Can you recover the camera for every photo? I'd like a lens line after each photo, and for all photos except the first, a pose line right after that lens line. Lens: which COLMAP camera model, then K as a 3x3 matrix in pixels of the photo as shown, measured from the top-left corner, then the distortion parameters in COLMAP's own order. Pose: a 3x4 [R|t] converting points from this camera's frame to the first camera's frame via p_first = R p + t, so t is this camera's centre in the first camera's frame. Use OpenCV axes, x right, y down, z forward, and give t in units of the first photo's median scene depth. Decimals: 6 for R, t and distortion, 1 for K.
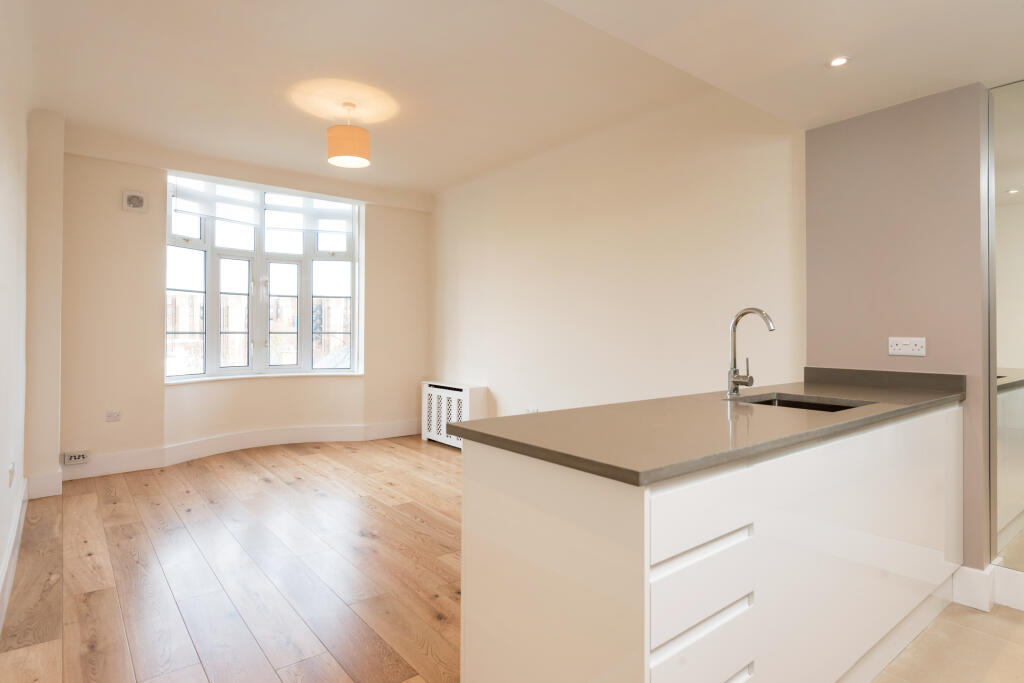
lens RADIAL K [[567.6, 0, 522.4], [0, 567.6, 326.4], [0, 0, 1]] dist [-0.003054, -0.000916]
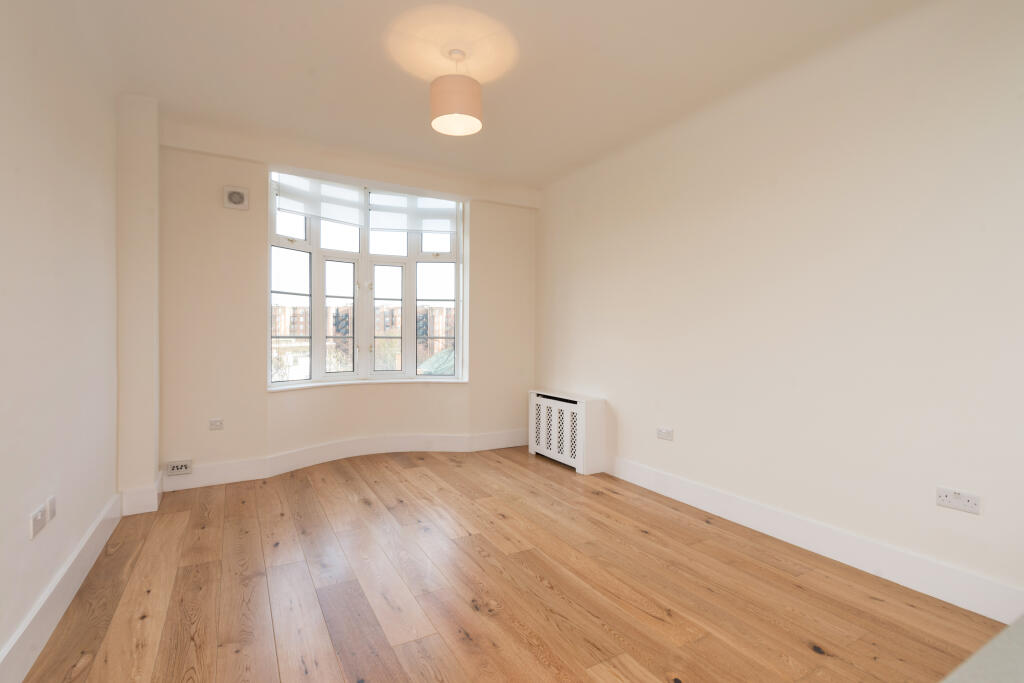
lens RADIAL K [[494.0, 0, 512.8], [0, 494.0, 339.2], [0, 0, 1]] dist [-0.001518, -0.000539]
pose [[0.985755, 0.003578, -0.168150, -0.081189], [-0.001253, 0.999902, 0.013931, 0.002451], [0.168184, -0.013521, 0.985663, 0.238810]]
